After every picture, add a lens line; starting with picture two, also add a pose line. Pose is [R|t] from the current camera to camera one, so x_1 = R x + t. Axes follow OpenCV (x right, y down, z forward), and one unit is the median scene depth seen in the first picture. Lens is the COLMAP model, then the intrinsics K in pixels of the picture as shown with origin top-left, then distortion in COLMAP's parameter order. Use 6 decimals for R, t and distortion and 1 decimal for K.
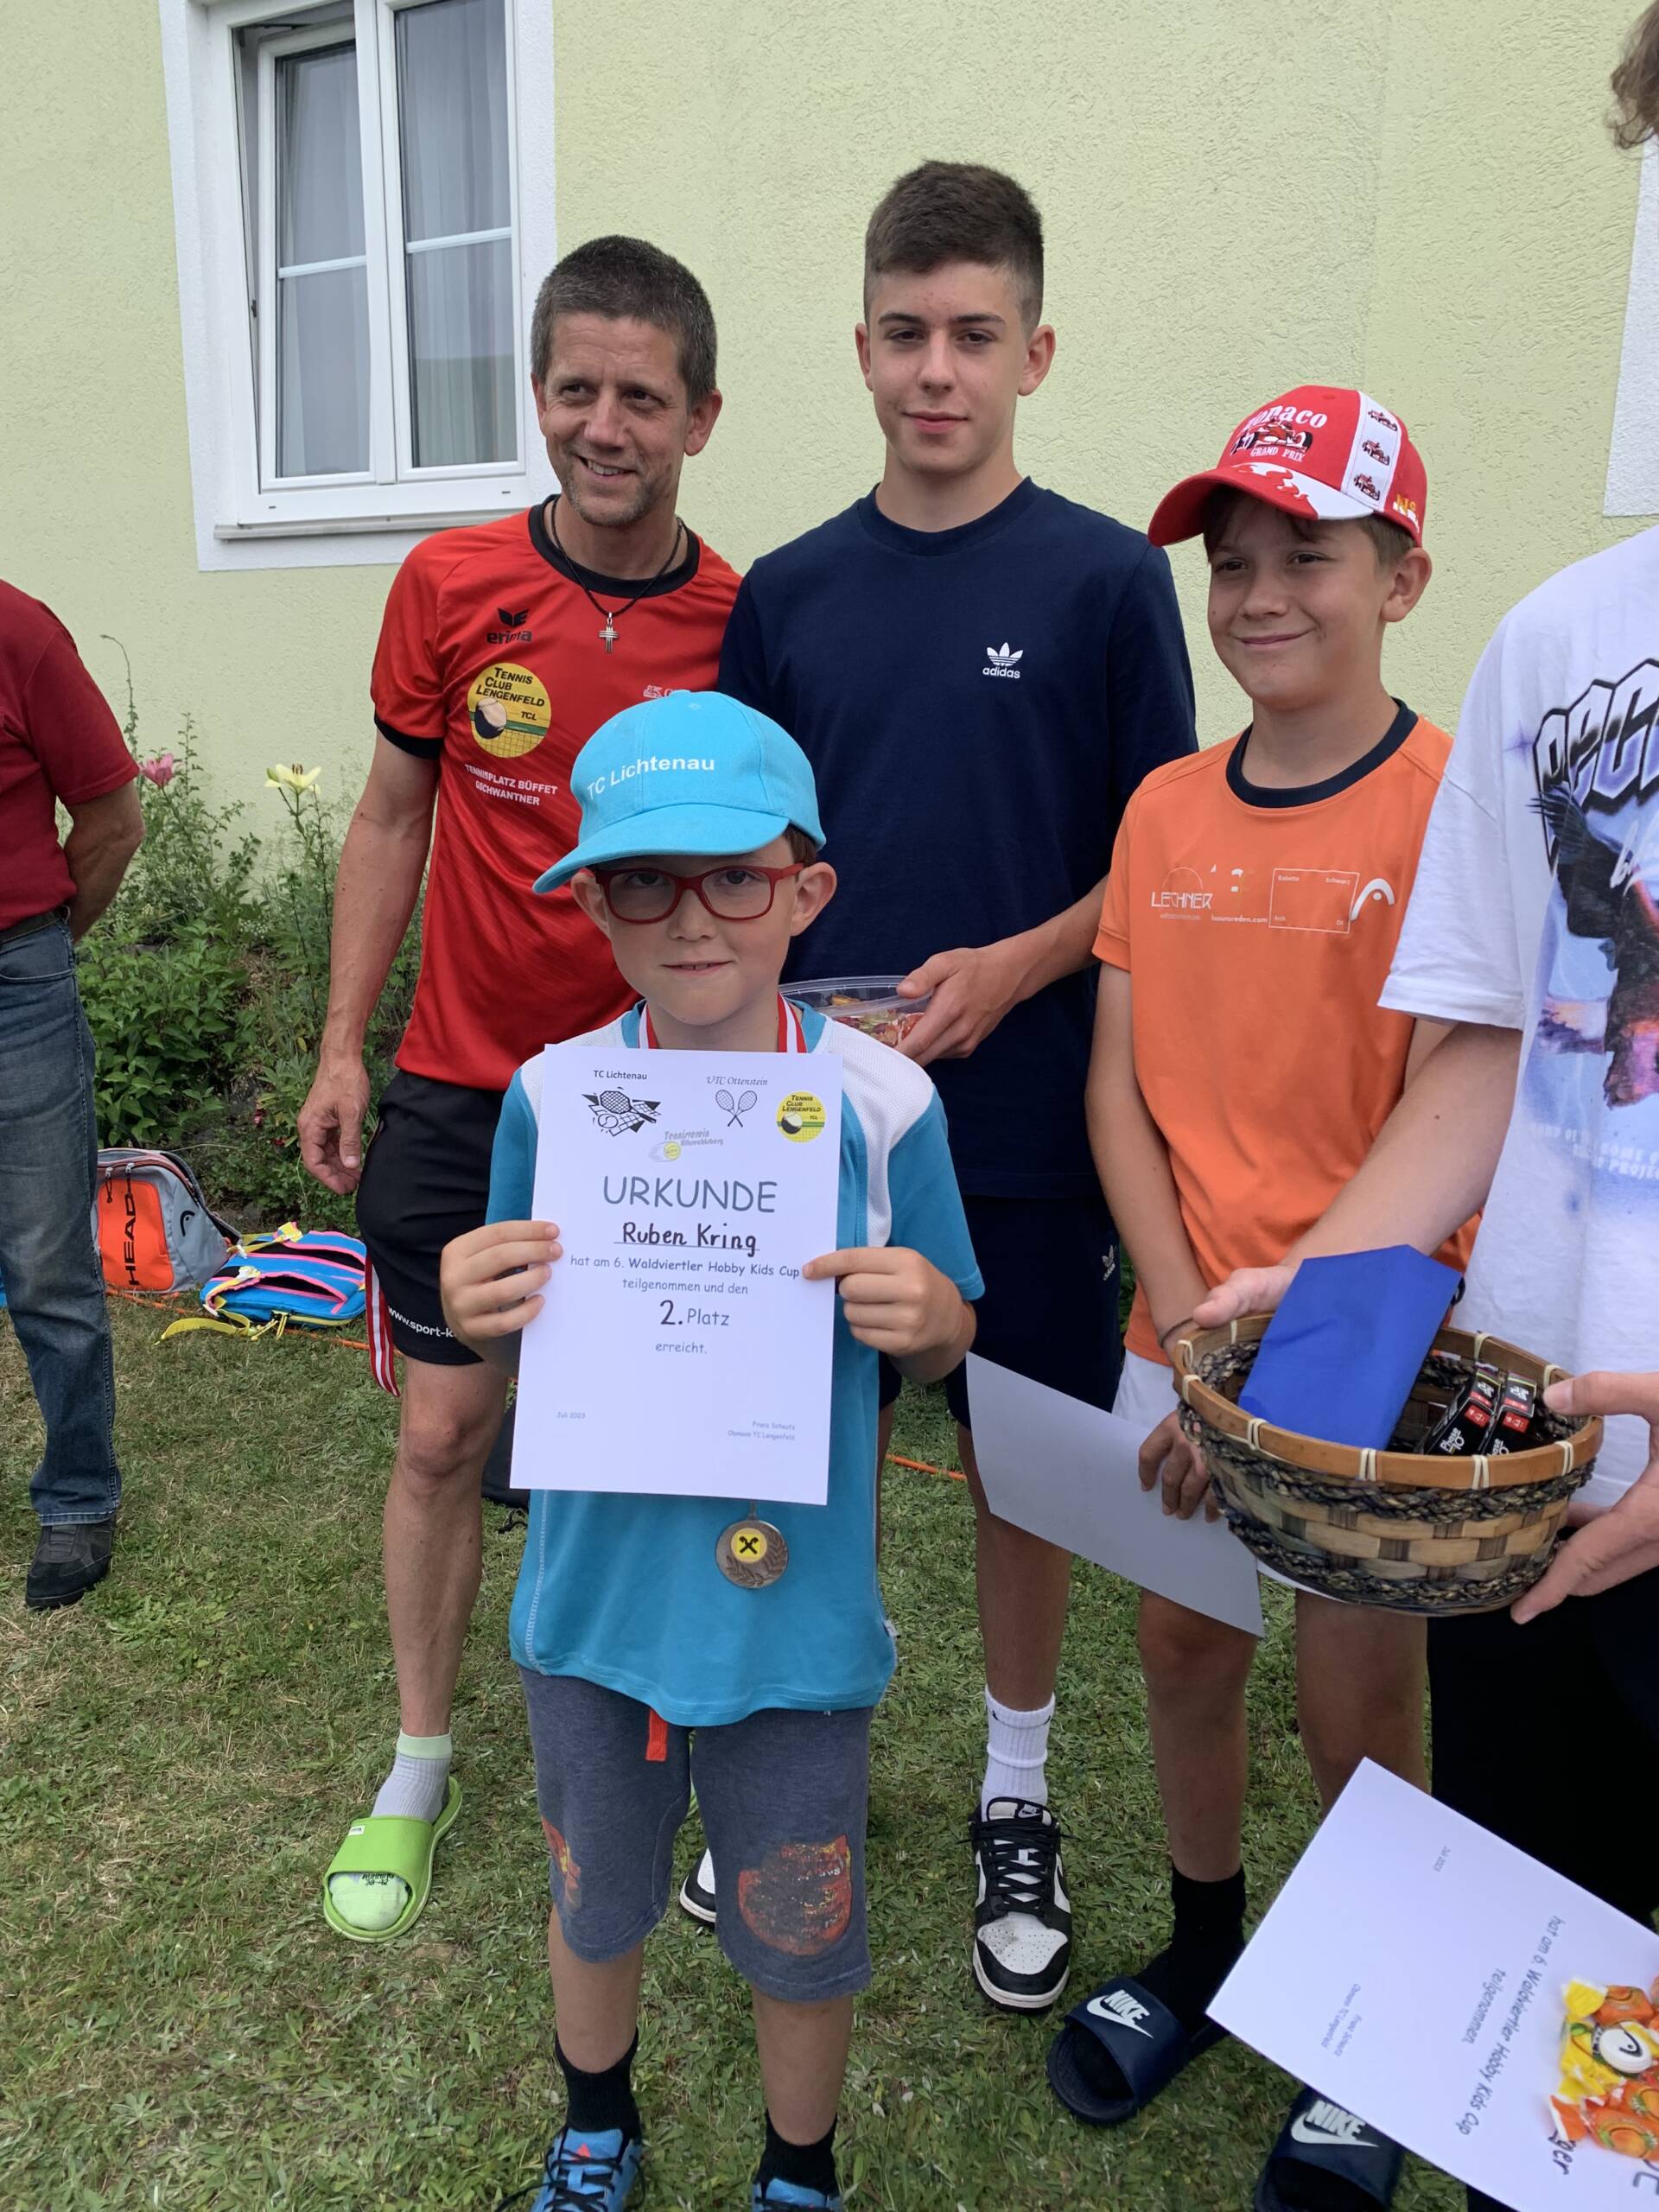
lens RADIAL K [[1718.5, 0, 819.8], [0, 1718.5, 1103.7], [0, 0, 1]] dist [0.007060, -0.002076]
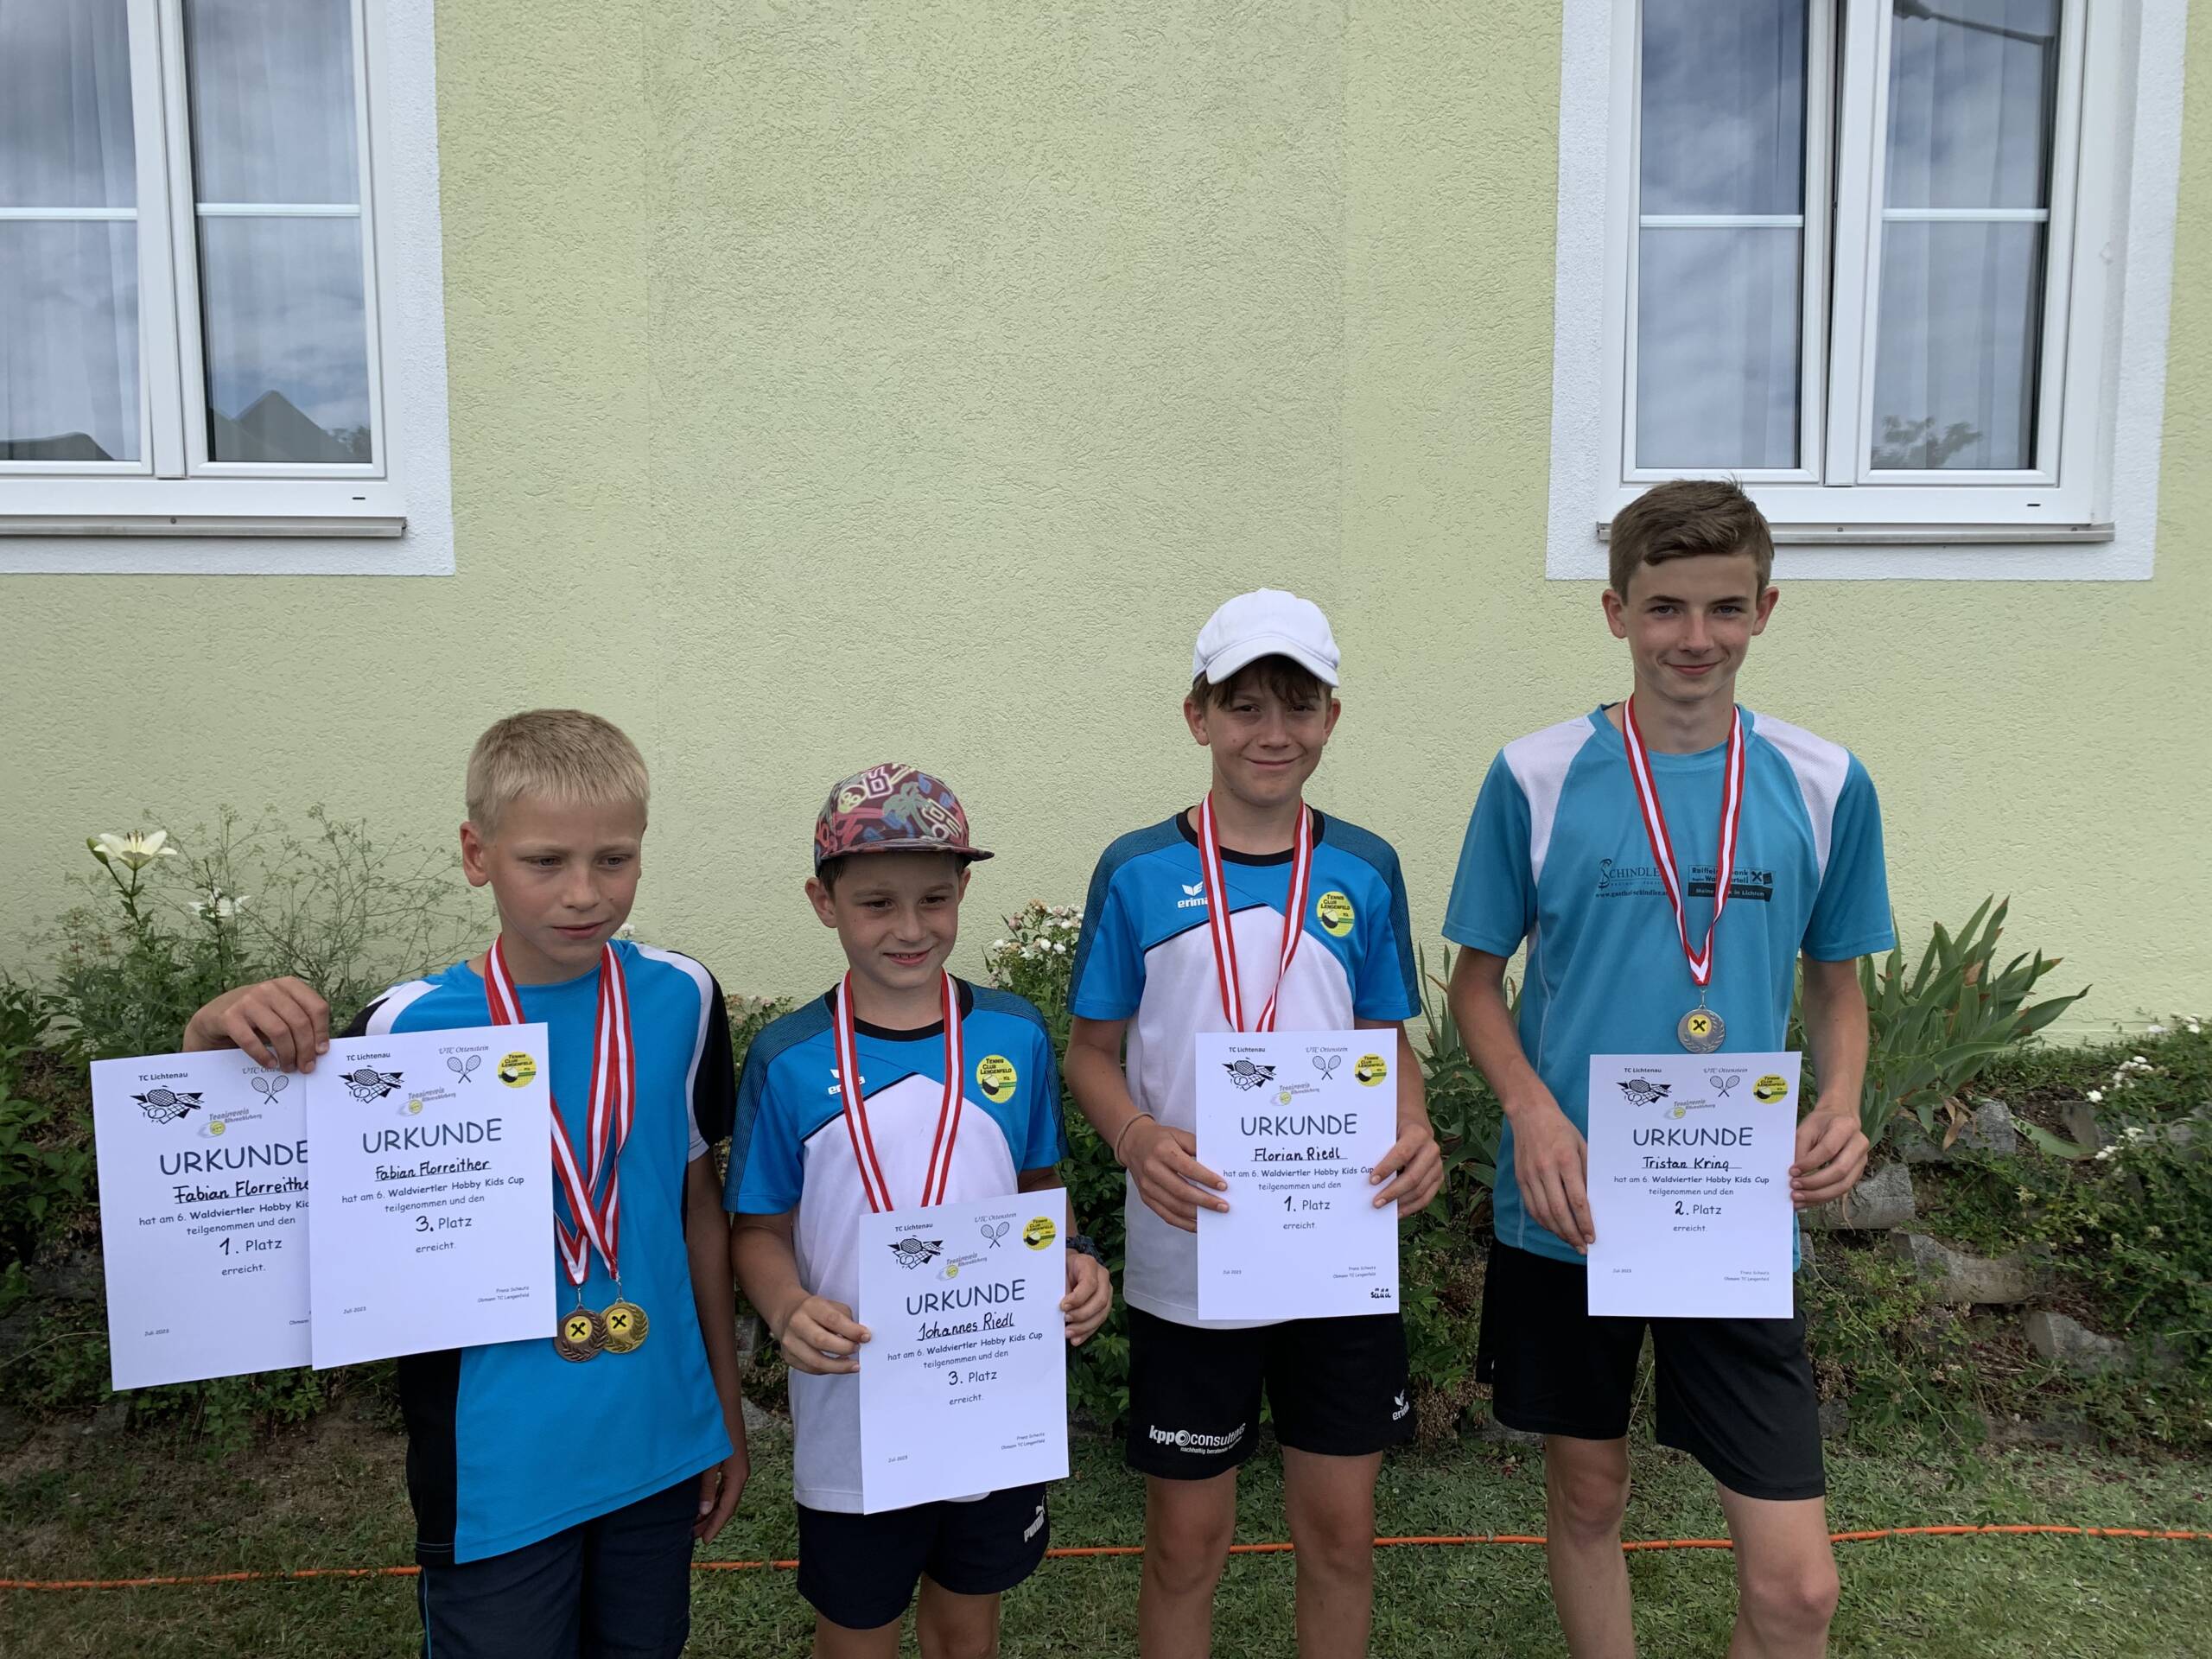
lens RADIAL K [[1718.5, 0, 1127.5], [0, 1718.5, 830.6], [0, 0, 1]] dist [0.007060, -0.002076]
pose [[0.869858, -0.064485, 0.489070, -0.367146], [0.117496, 0.989970, -0.078449, -0.102935], [-0.479106, 0.125704, 0.868710, 0.118947]]
